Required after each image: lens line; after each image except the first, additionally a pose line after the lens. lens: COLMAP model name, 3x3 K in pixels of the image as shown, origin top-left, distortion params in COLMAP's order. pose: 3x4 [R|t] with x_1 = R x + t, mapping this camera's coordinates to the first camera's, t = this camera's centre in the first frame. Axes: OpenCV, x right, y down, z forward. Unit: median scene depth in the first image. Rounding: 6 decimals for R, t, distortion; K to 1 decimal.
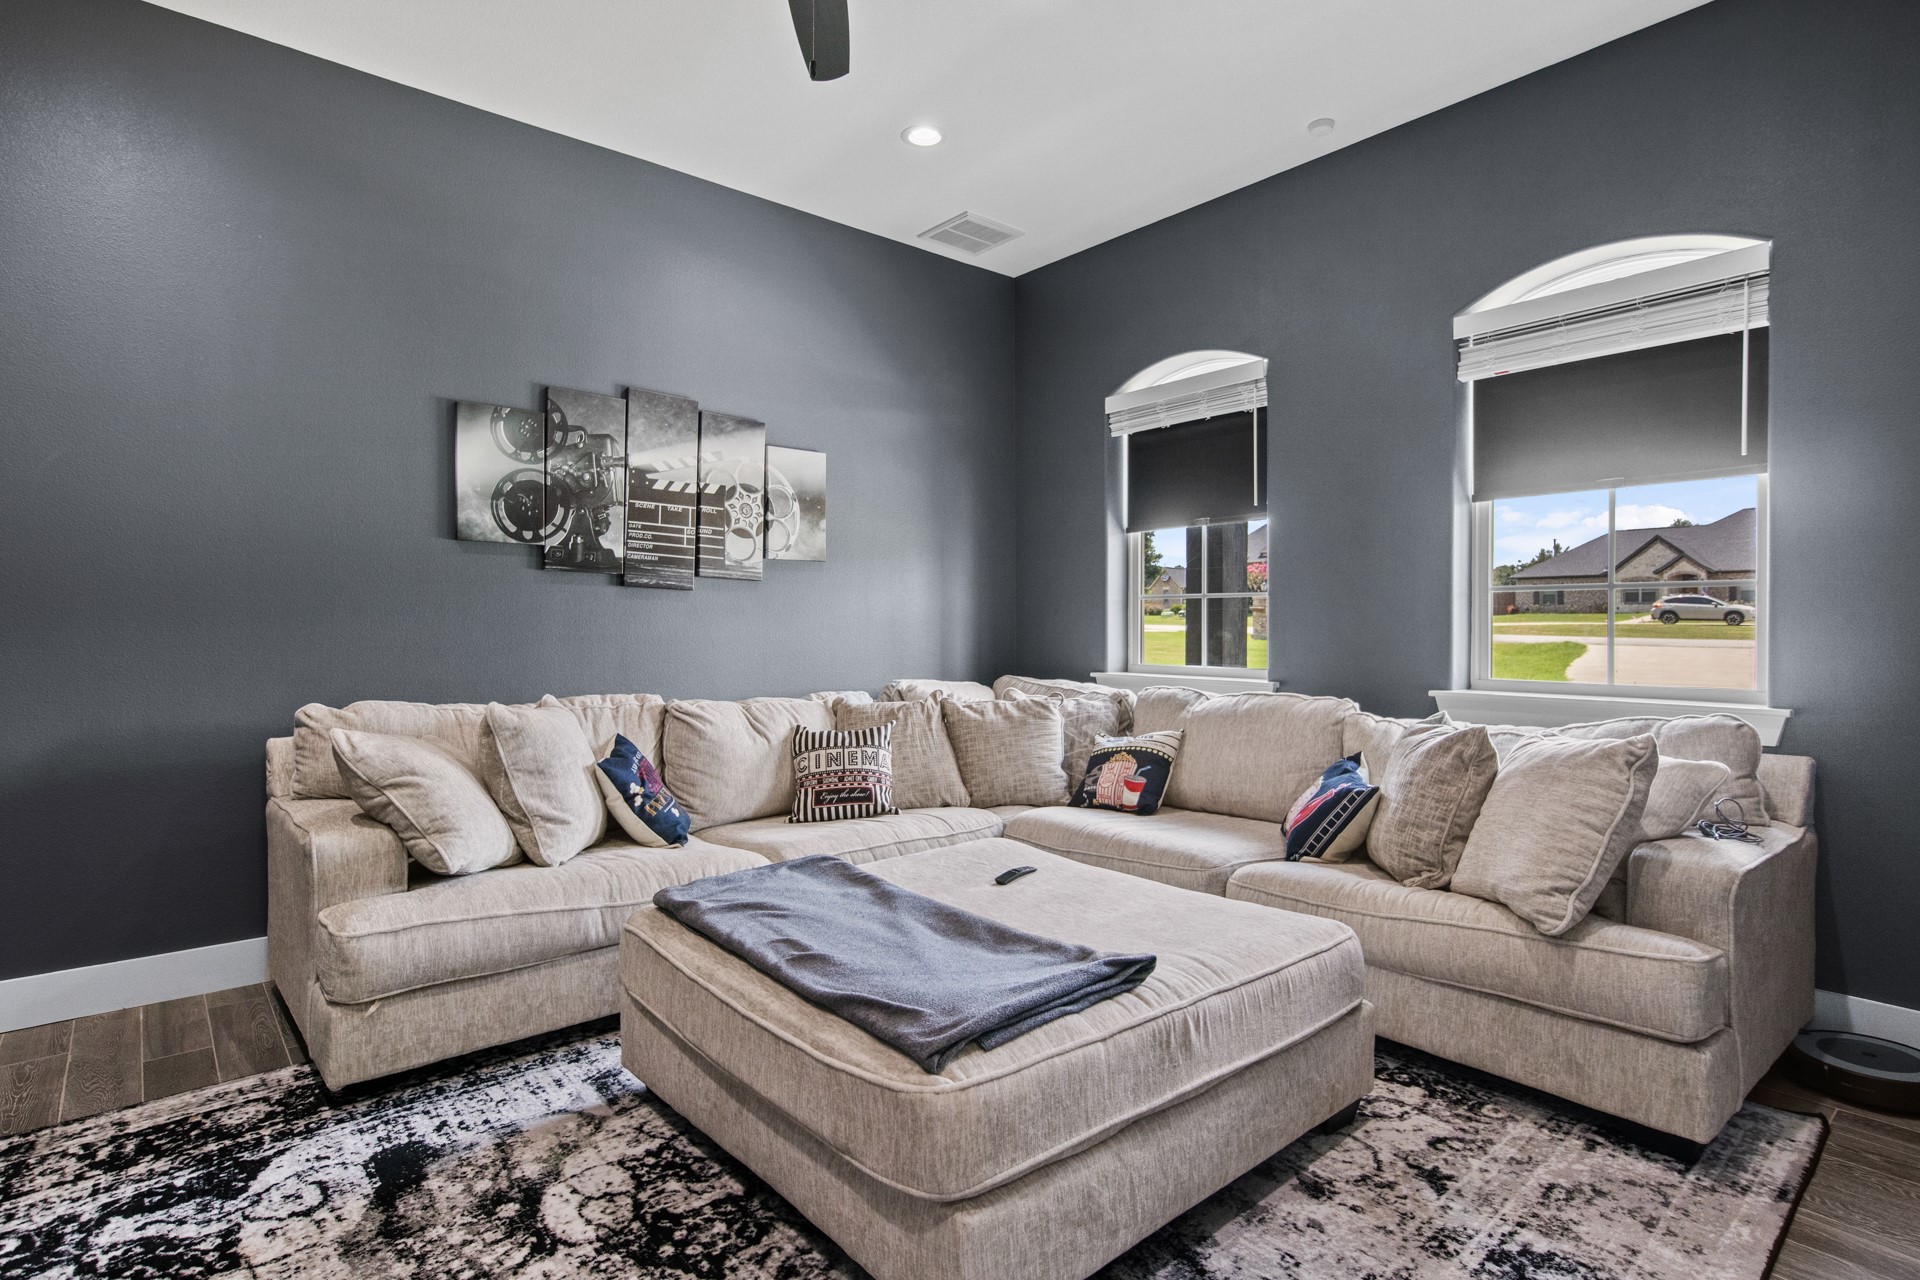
lens RADIAL K [[964.9, 0, 963.0], [0, 964.9, 634.7], [0, 0, 1]] dist [0.003436, 0.000300]
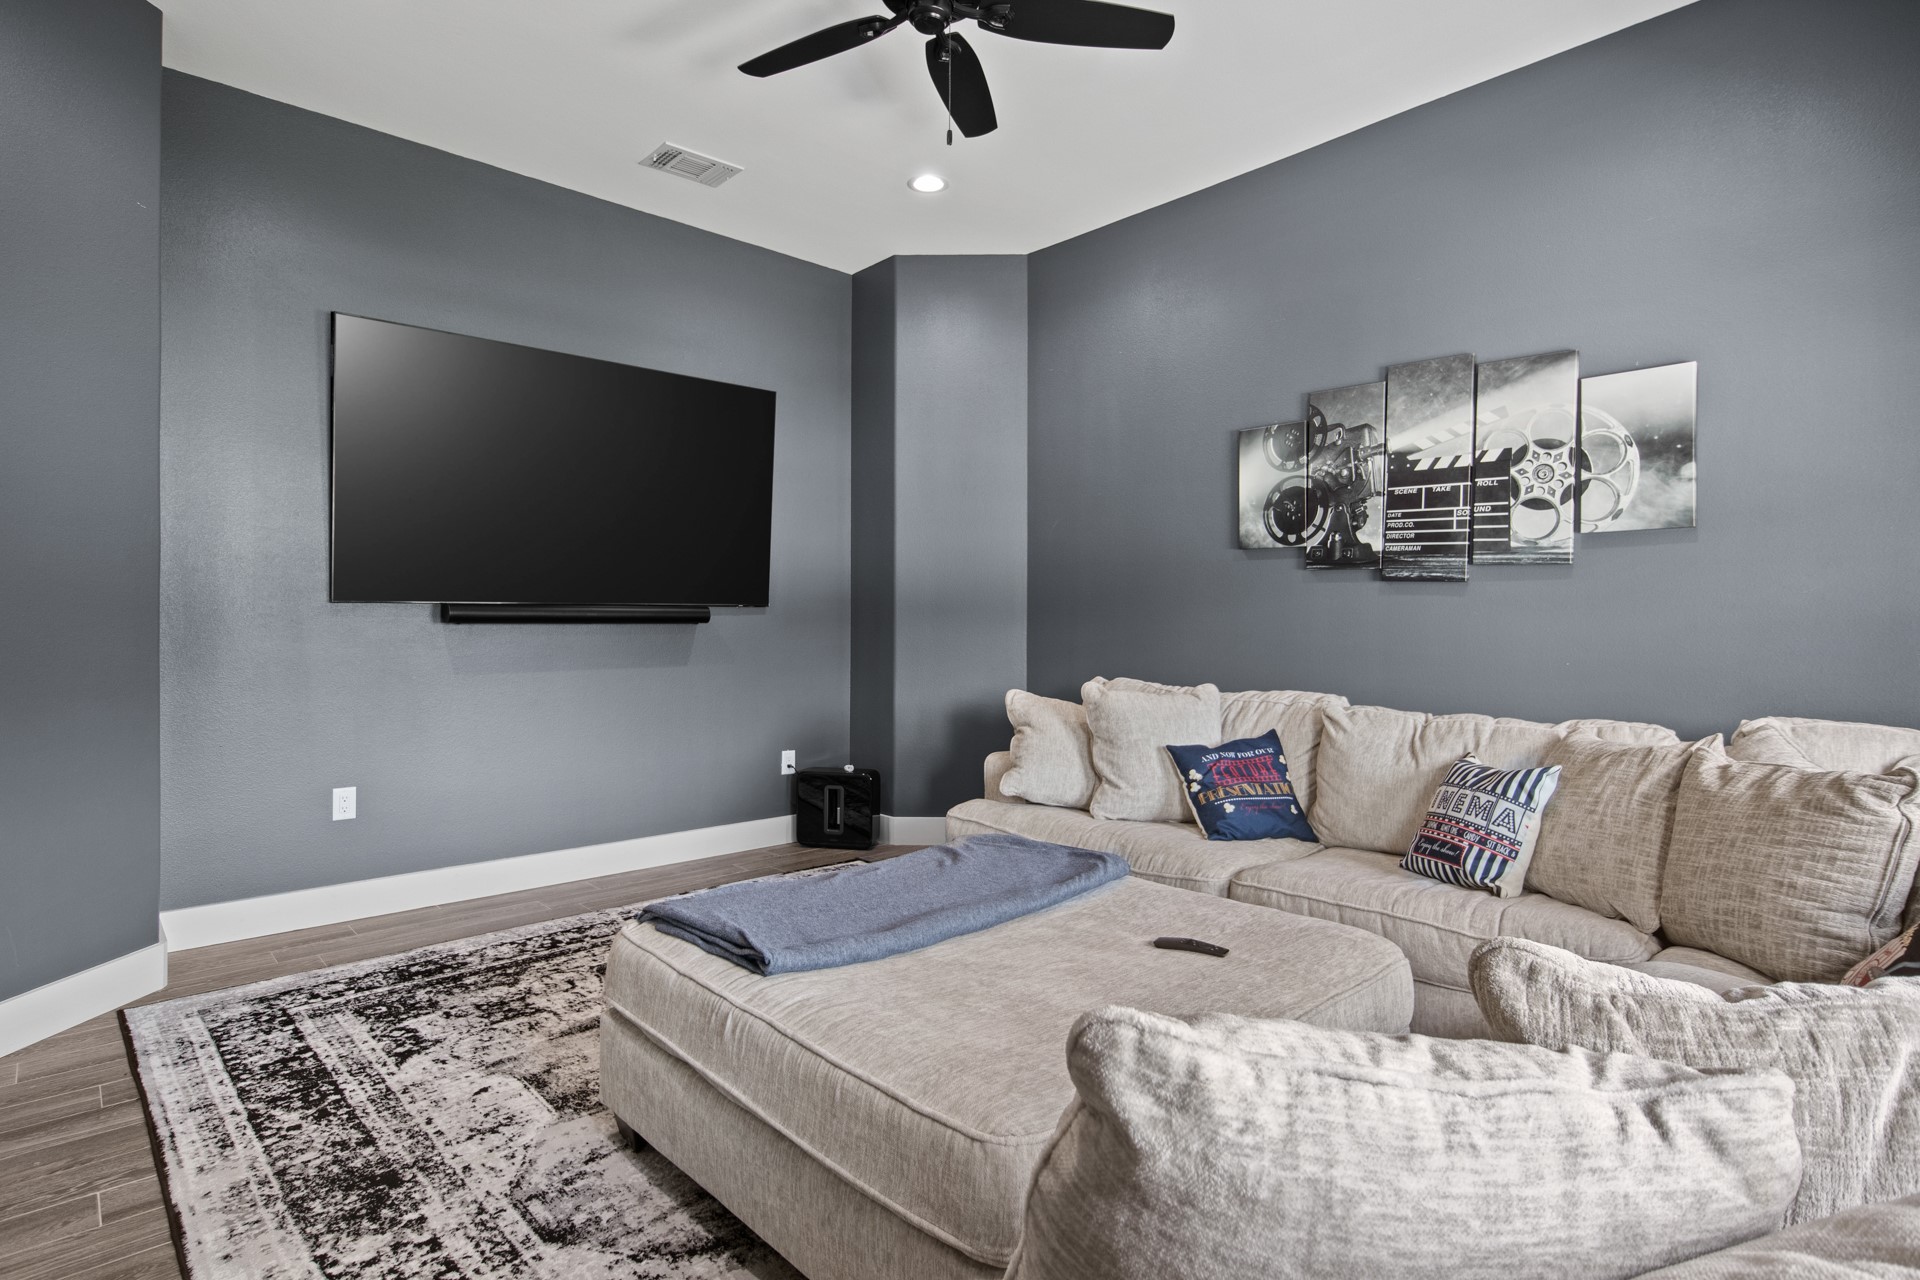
lens RADIAL K [[964.9, 0, 955.6], [0, 964.9, 643.4], [0, 0, 1]] dist [0.003436, 0.000300]
pose [[0.051033, 0.023373, -0.998423, 0.575504], [-0.011832, 0.999670, 0.022797, -0.006563], [0.998627, 0.010650, 0.051293, 0.548218]]
